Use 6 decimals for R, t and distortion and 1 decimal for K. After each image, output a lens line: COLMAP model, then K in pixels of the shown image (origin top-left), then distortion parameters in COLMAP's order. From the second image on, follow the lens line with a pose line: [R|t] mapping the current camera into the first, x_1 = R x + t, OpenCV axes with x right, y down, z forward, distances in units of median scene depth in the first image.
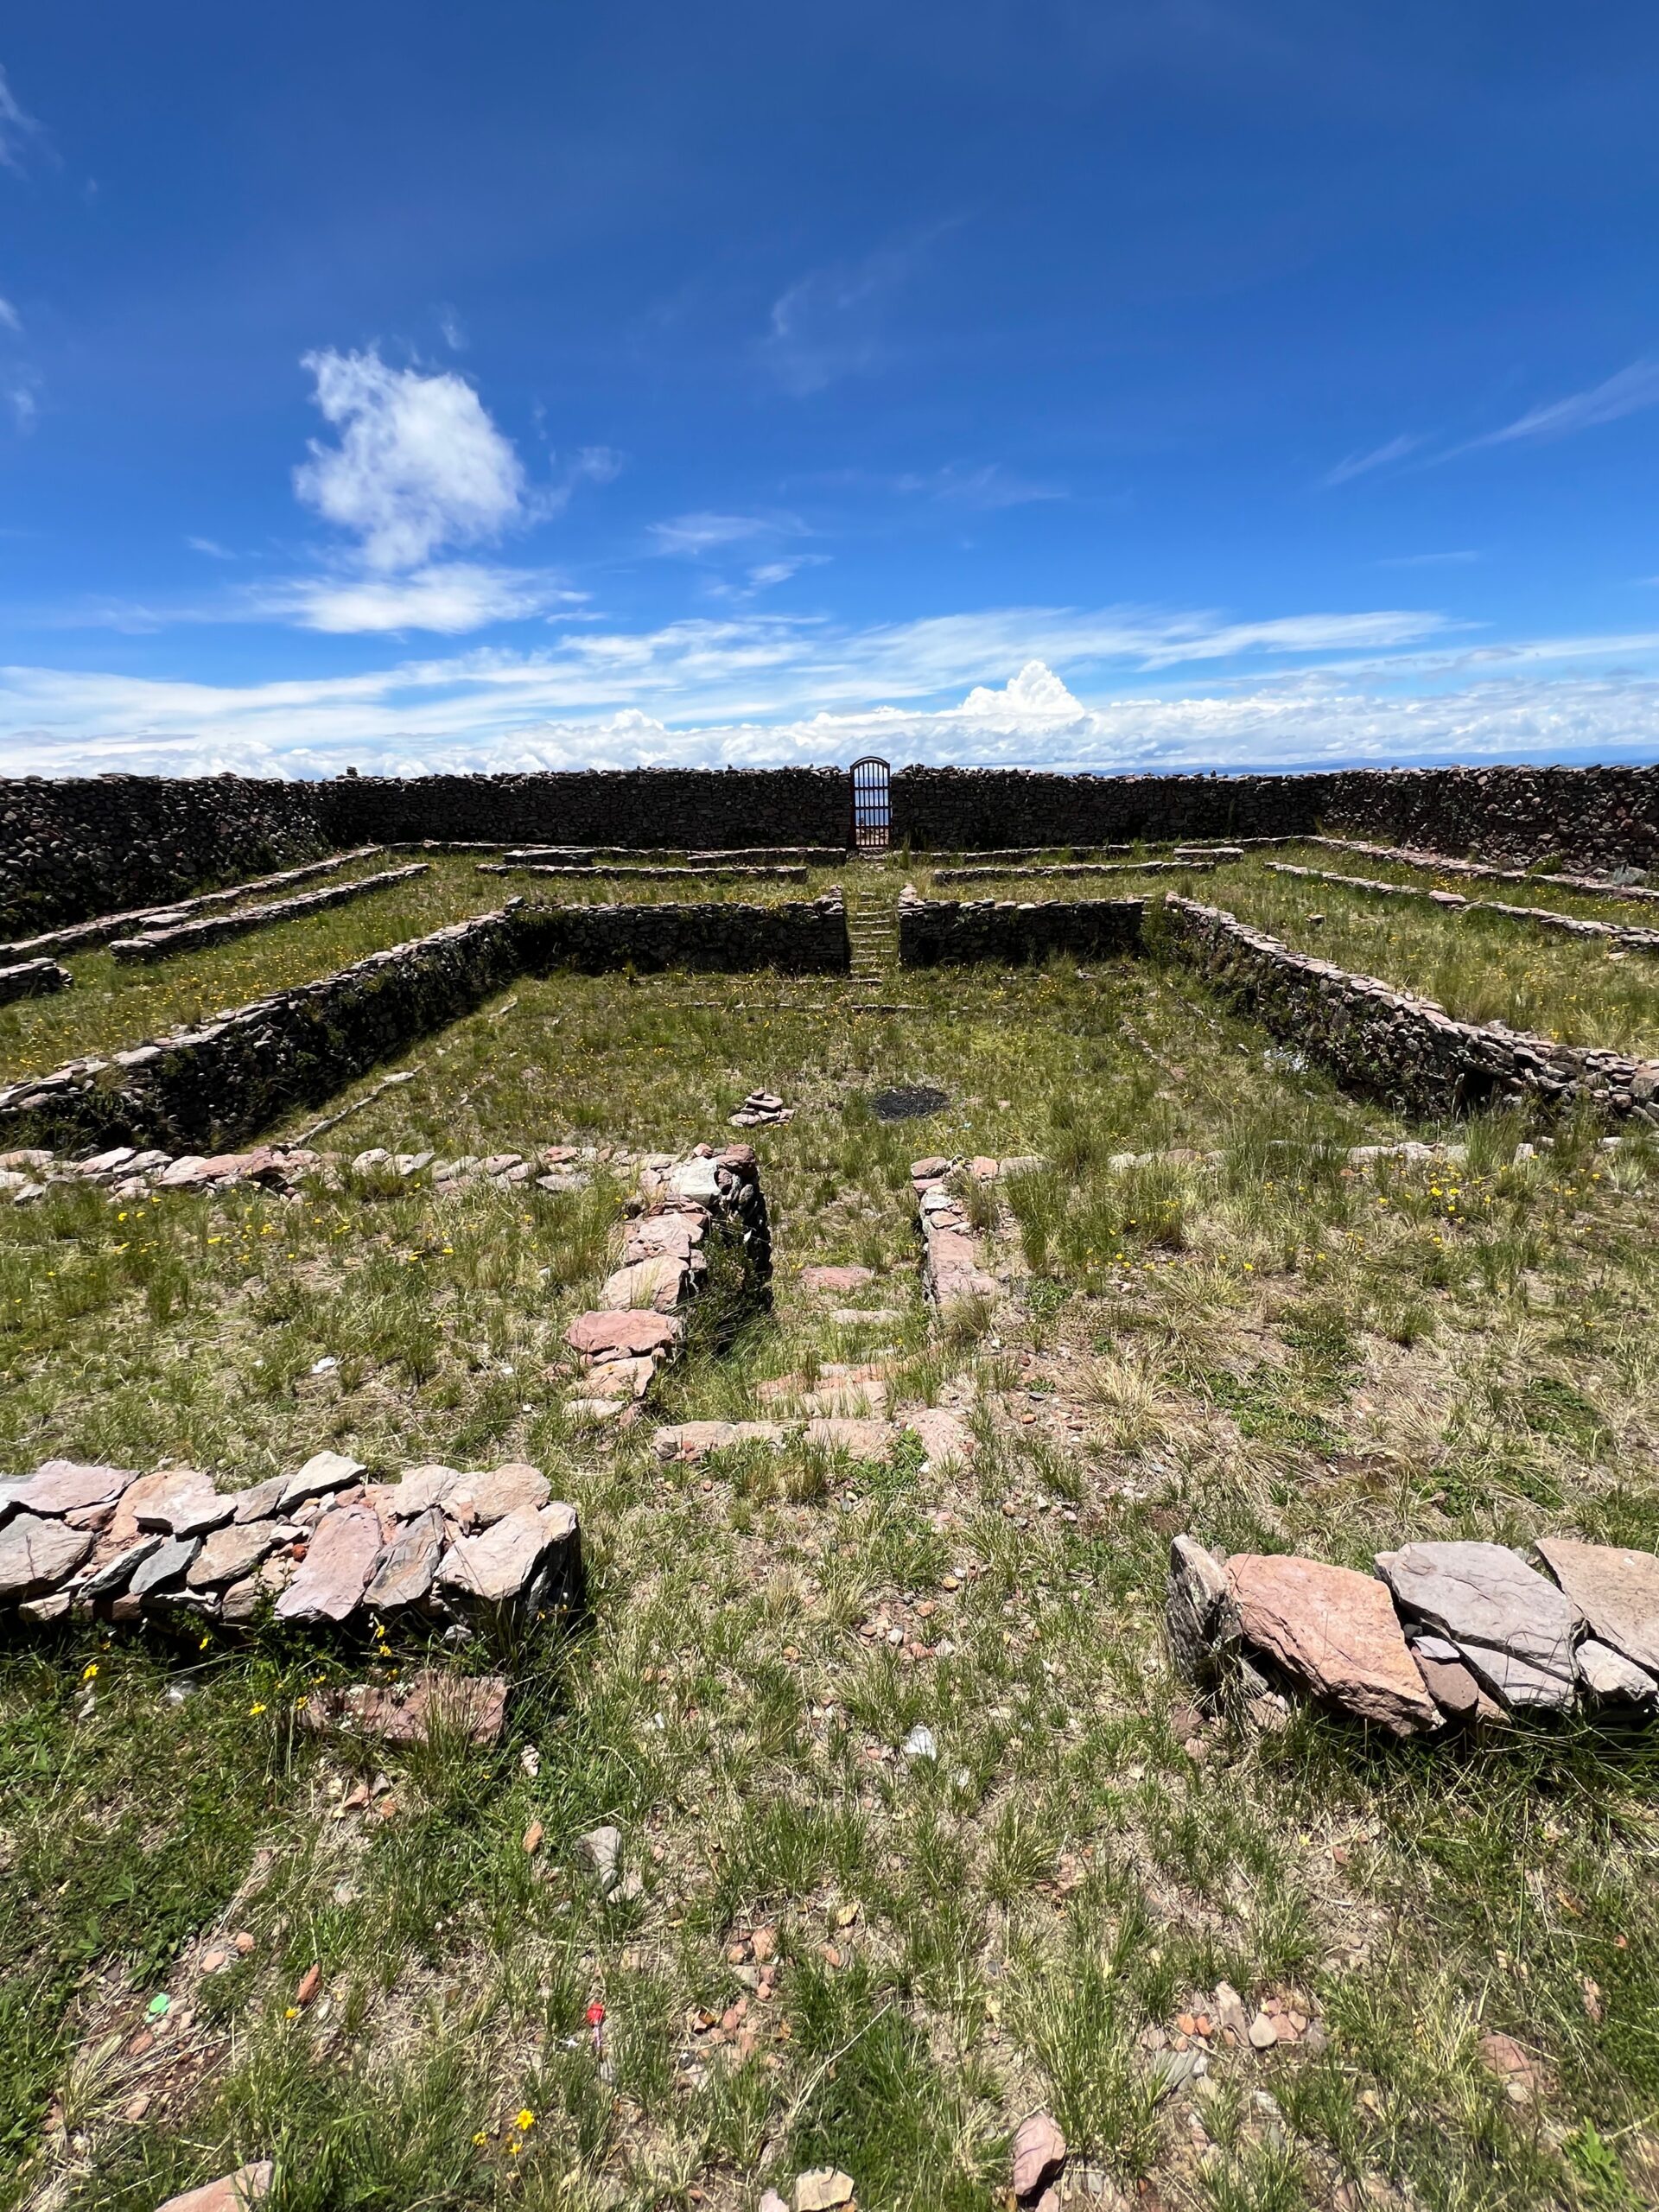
lens RADIAL K [[935.6, 0, 828.6], [0, 935.6, 1103.1], [0, 0, 1]] dist [0.000523, -0.000234]
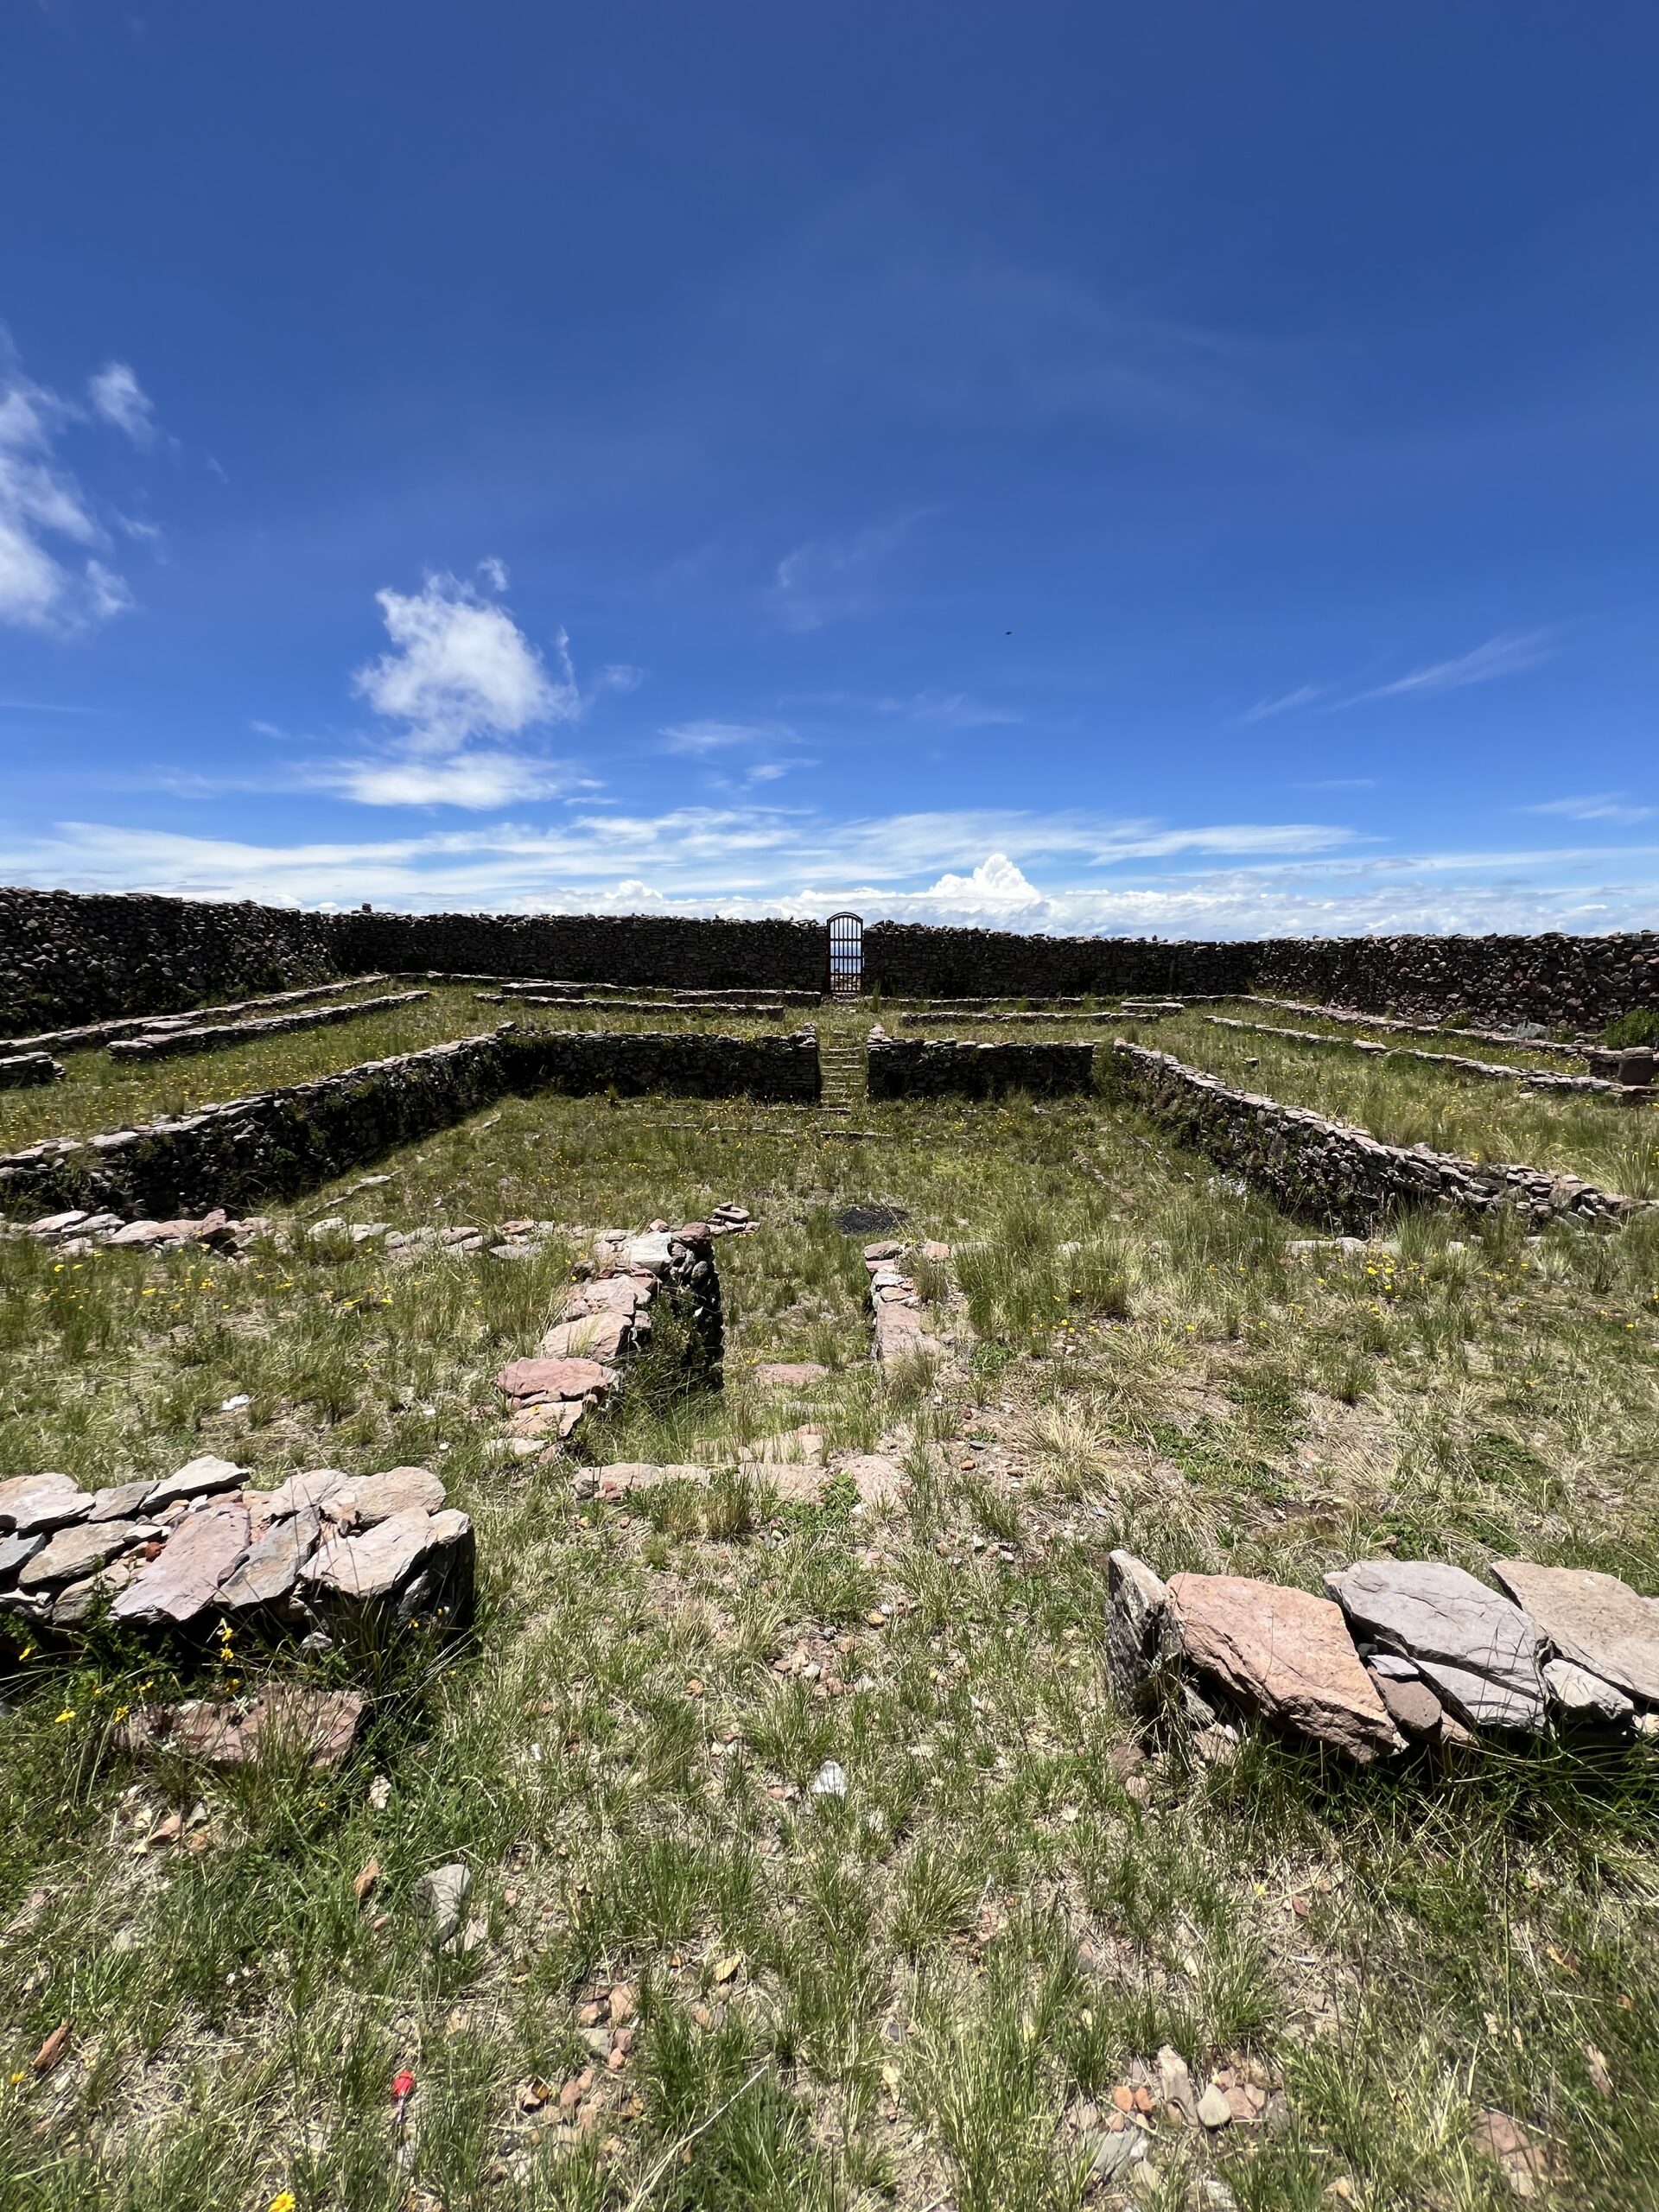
lens RADIAL K [[886.1, 0, 831.0], [0, 886.1, 1108.8], [0, 0, 1]] dist [0.002436, -0.000948]
pose [[0.999080, 0.033929, 0.026233, 0.033401], [-0.029243, 0.986357, -0.162000, 0.115031], [-0.031372, 0.161084, 0.986442, 0.041894]]
